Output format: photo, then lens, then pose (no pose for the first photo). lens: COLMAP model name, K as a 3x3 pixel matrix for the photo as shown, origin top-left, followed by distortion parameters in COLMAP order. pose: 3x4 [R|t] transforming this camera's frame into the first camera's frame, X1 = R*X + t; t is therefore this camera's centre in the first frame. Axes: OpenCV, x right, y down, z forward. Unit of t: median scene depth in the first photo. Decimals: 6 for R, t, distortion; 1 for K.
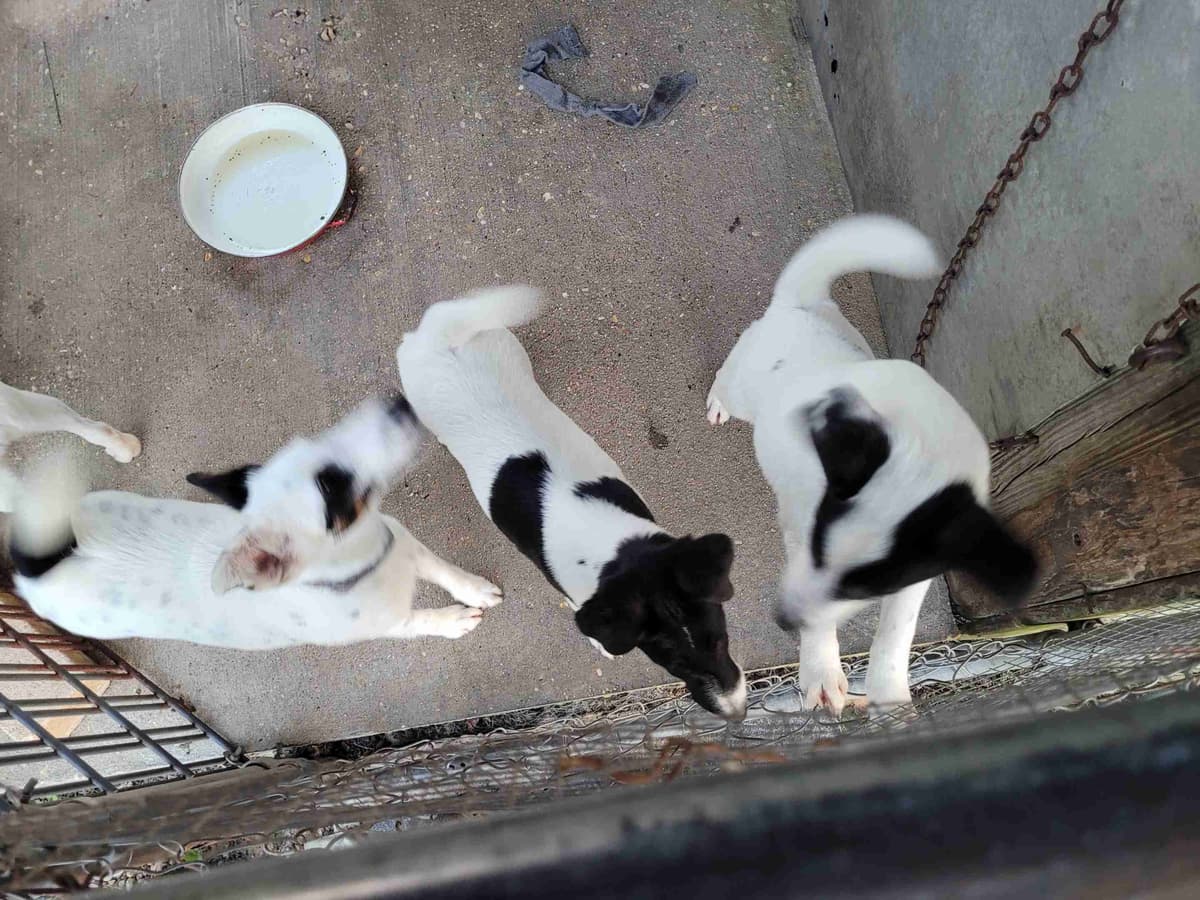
lens RADIAL K [[857.3, 0, 590.0], [0, 857.3, 456.7], [0, 0, 1]] dist [0.057941, -0.042320]
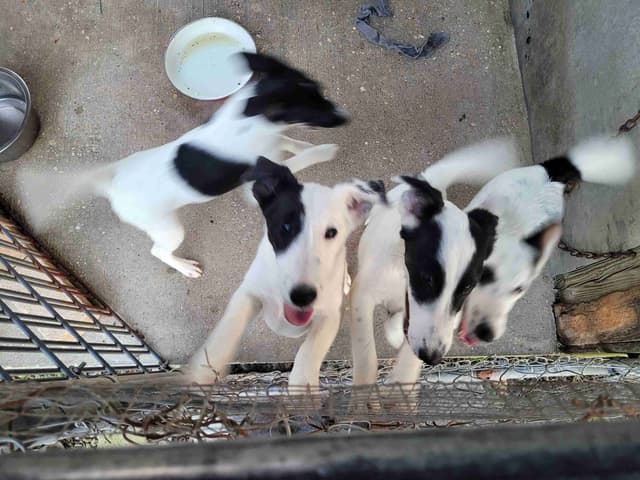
lens RADIAL K [[460.5, 0, 320.0], [0, 460.5, 240.0], [0, 0, 1]] dist [0.049575, -0.037257]
pose [[0.990721, 0.135226, 0.013625, -0.112157], [-0.135400, 0.990709, 0.012719, 0.018795], [-0.011779, -0.014446, 0.999826, 0.005295]]
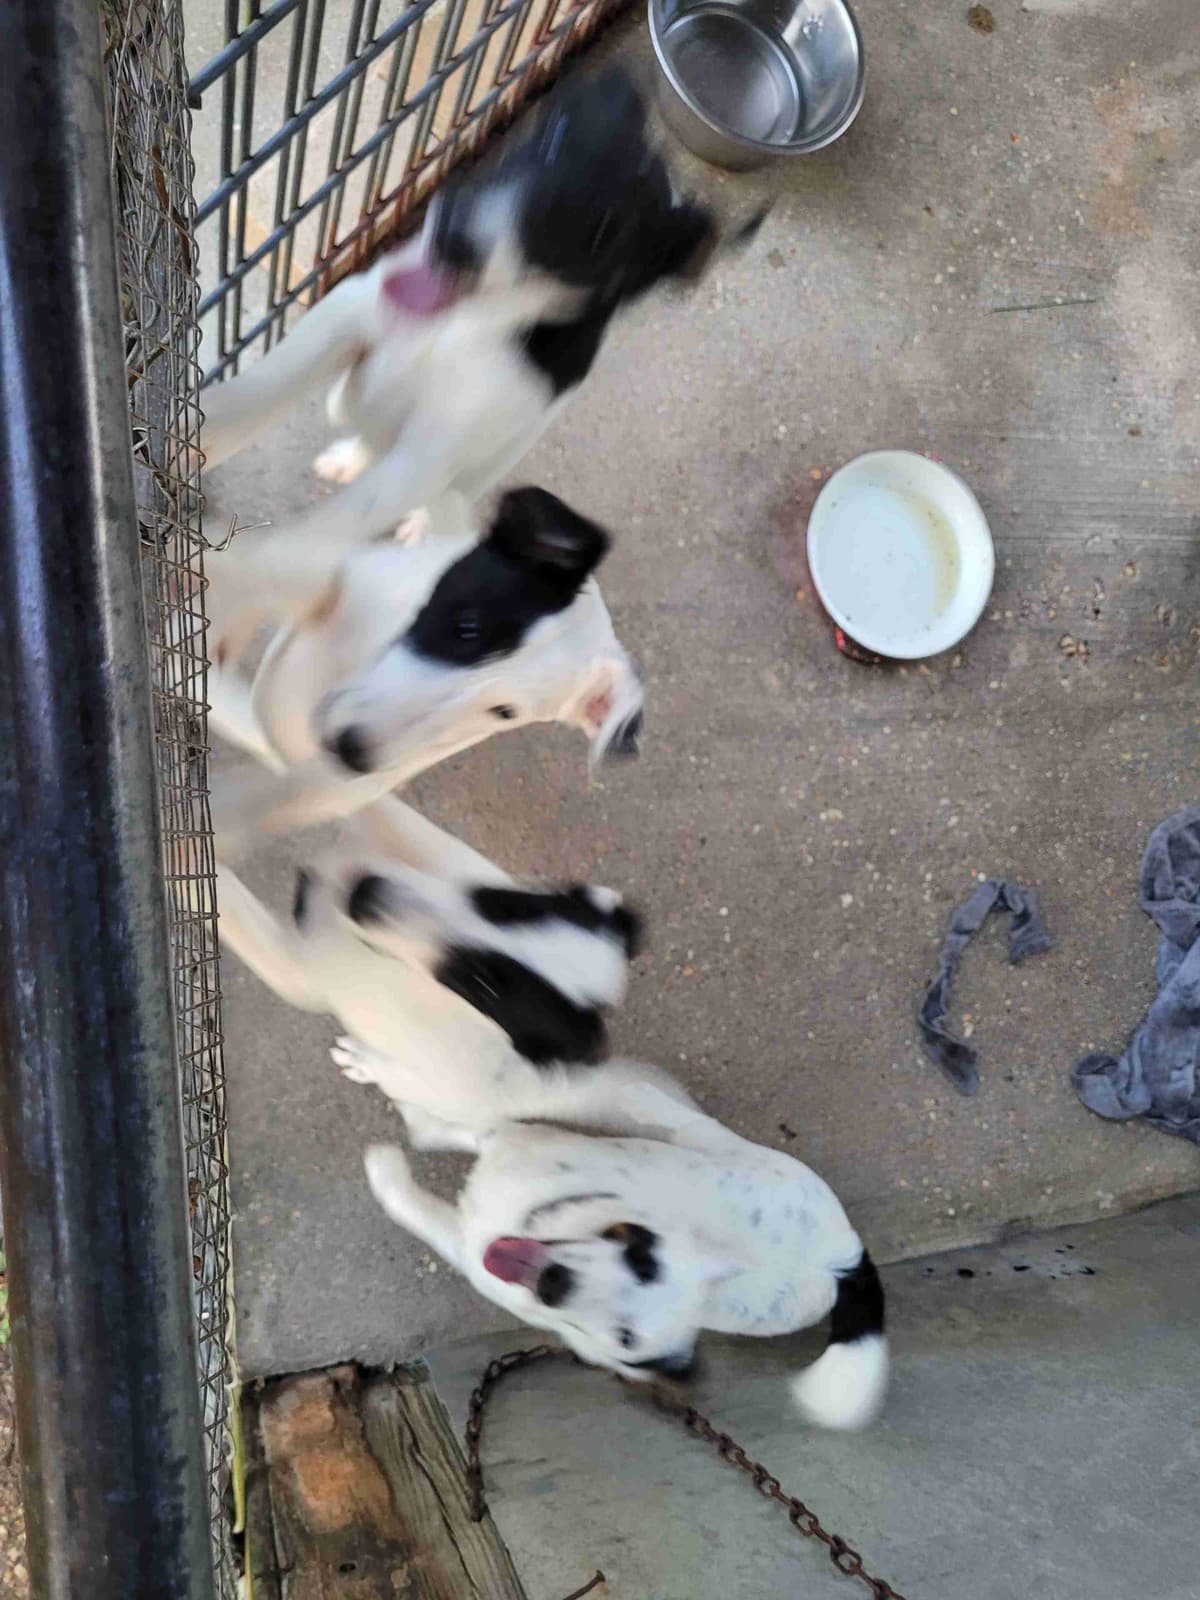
lens RADIAL K [[1154.3, 0, 593.4], [0, 1154.3, 805.5], [0, 0, 1]] dist [0.043390, -0.041861]
pose [[-0.107177, 0.993994, -0.022103, -0.089513], [-0.992518, -0.108273, -0.056444, 0.003842], [-0.058498, 0.015888, 0.998161, -0.069553]]
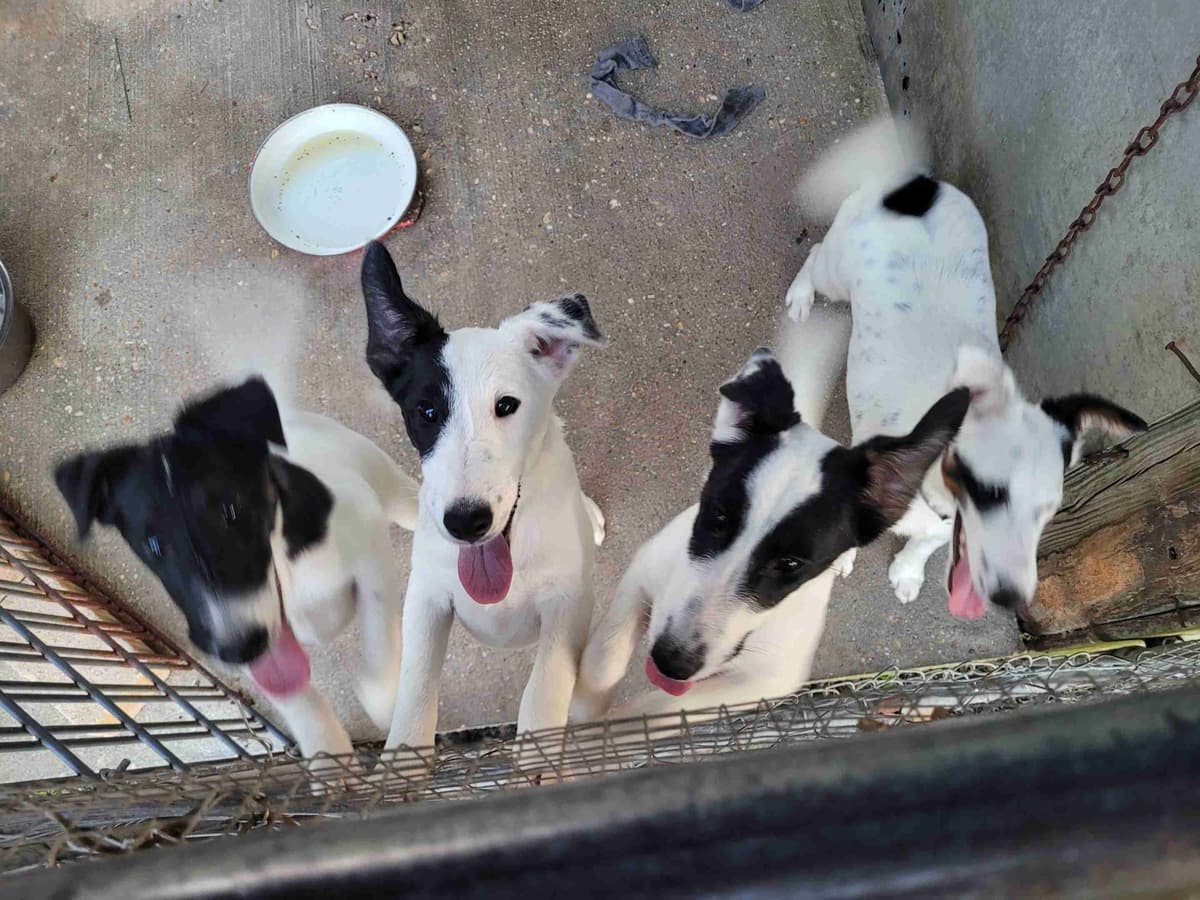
lens RADIAL K [[863.8, 0, 594.2], [0, 863.8, 460.1], [0, 0, 1]] dist [0.045512, -0.035256]
pose [[0.999542, 0.030275, -0.000440, -0.065045], [-0.030278, 0.999403, -0.016650, 0.015114], [-0.000064, 0.016655, 0.999861, -0.006240]]
